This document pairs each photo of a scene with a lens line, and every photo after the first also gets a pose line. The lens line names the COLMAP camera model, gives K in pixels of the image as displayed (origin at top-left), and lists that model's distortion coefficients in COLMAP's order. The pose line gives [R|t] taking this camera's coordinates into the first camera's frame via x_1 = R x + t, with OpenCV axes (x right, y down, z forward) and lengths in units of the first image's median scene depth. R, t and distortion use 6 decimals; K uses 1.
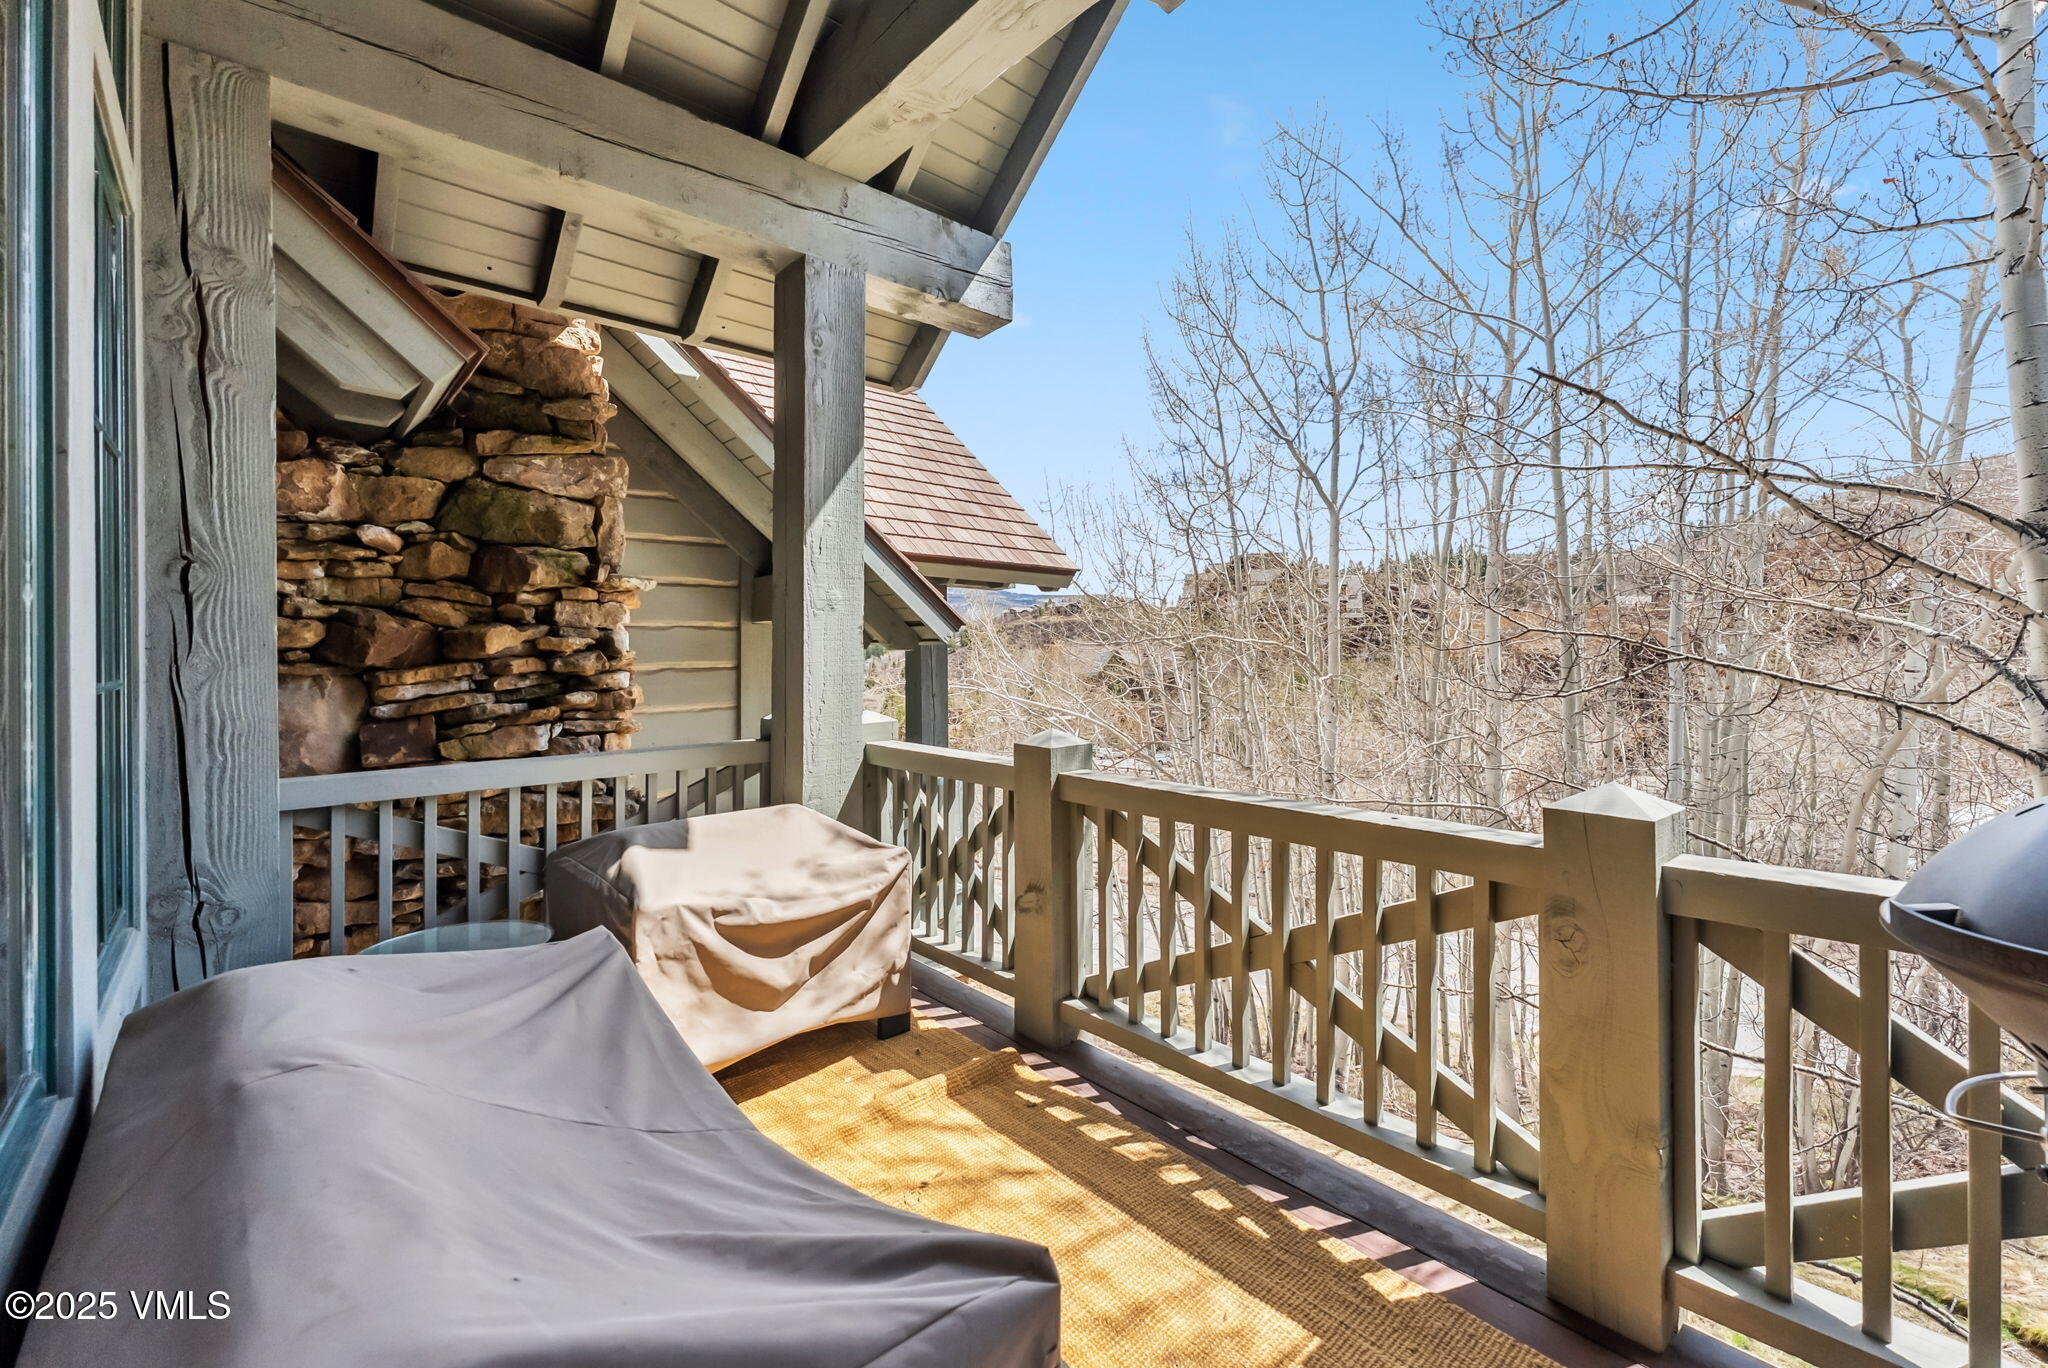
lens RADIAL K [[855.5, 0, 1023.9], [0, 855.5, 641.7], [0, 0, 1]] dist [0.000850, 0.000075]
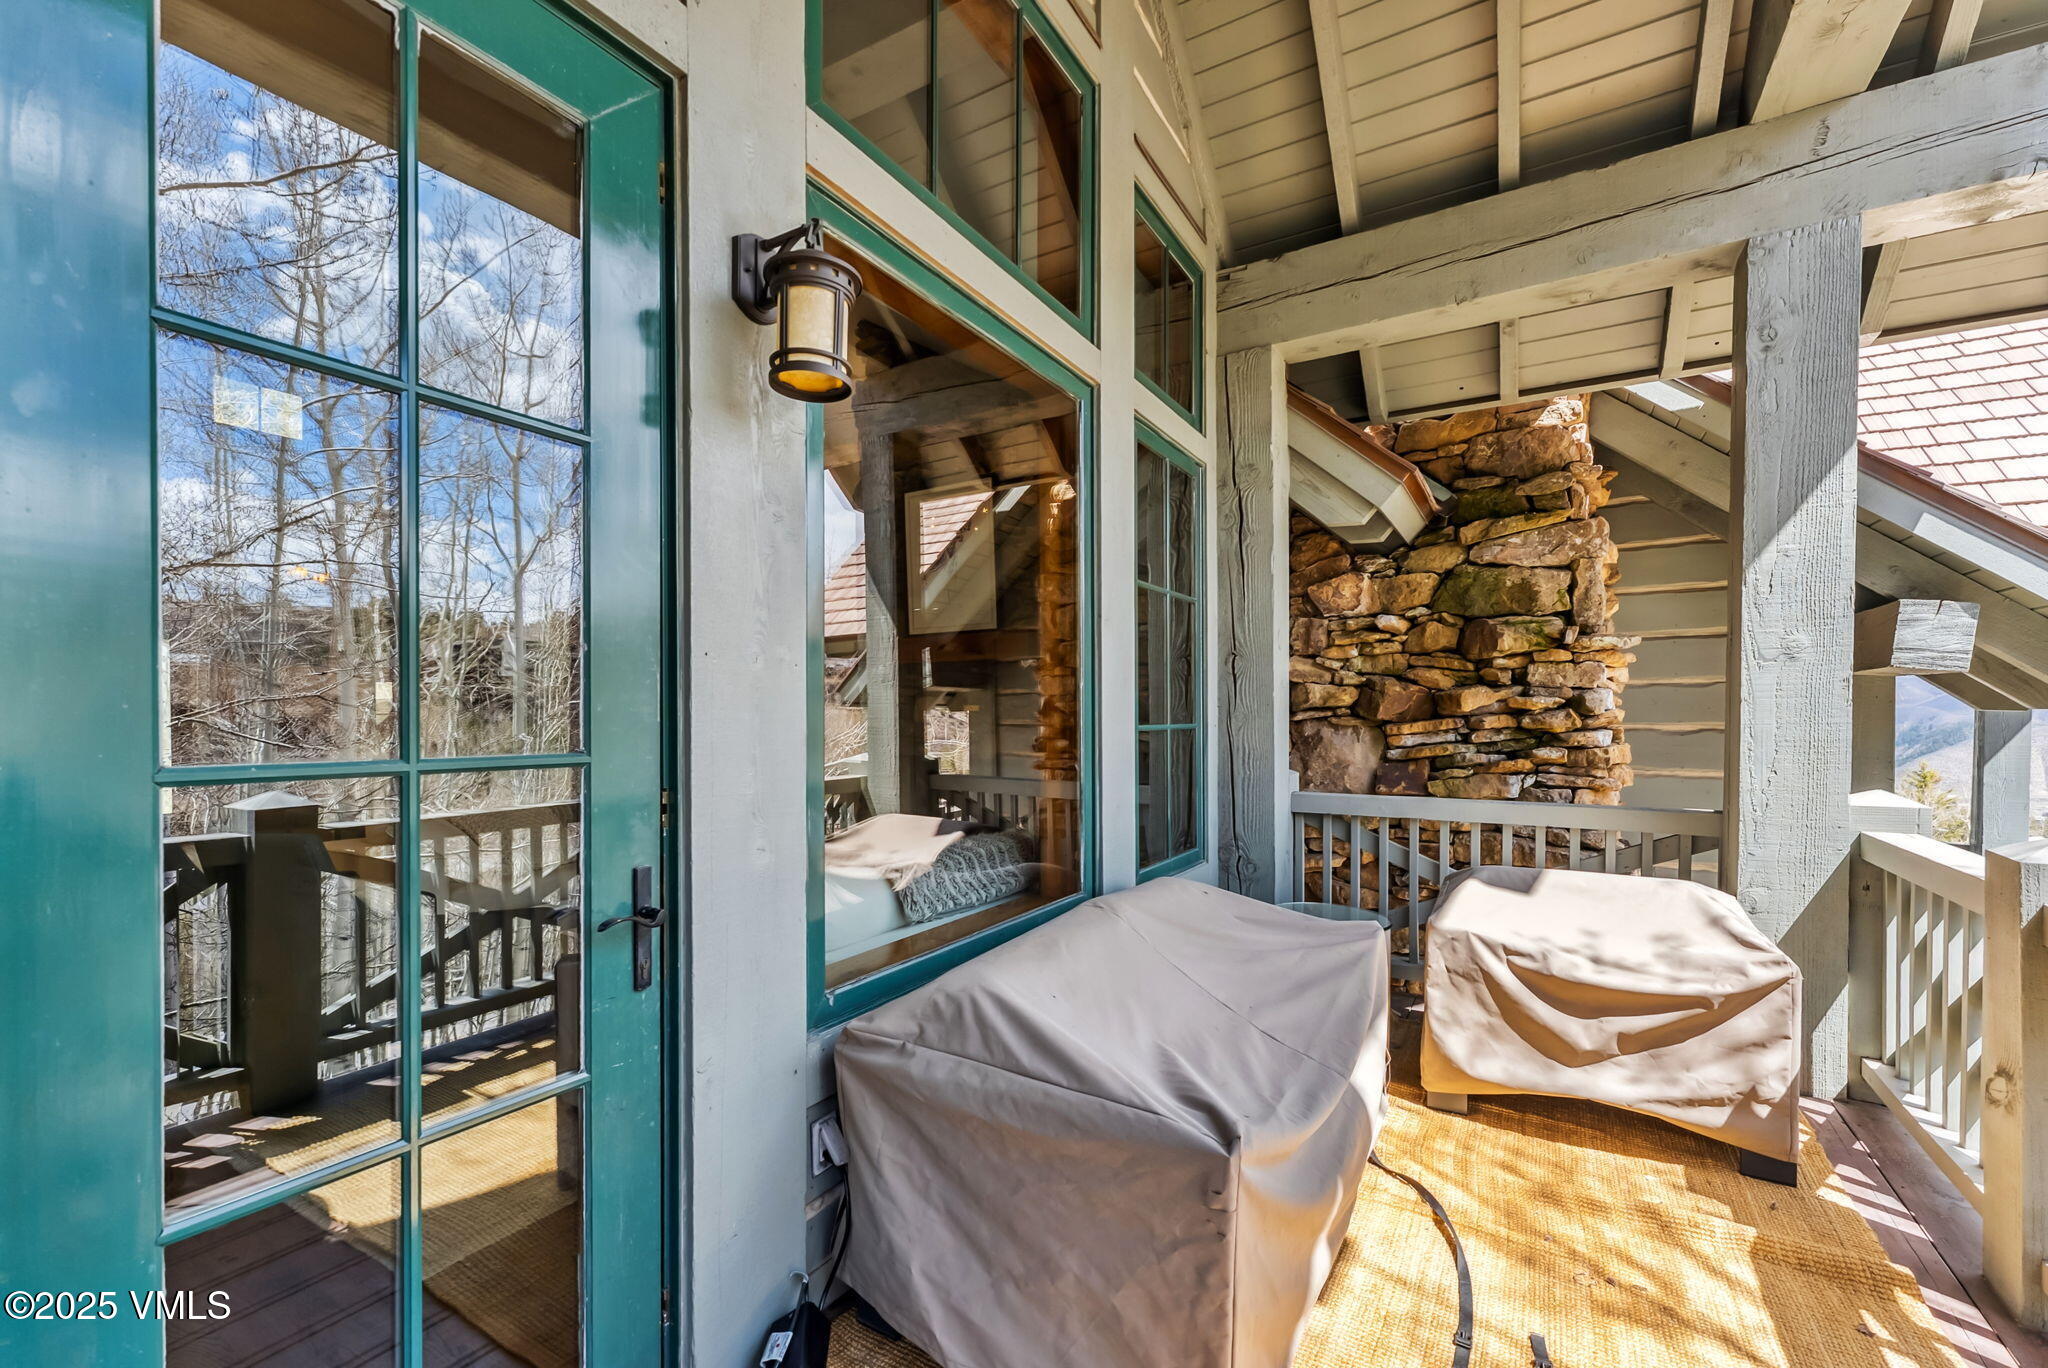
lens RADIAL K [[844.5, 0, 1023.3], [0, 844.5, 711.6], [0, 0, 1]] dist [0.000363, 0.000221]
pose [[0.285720, 0.006790, -0.958289, 0.331883], [0.006679, 0.999937, 0.009077, -0.000312], [0.958290, -0.008993, 0.285657, 0.072685]]
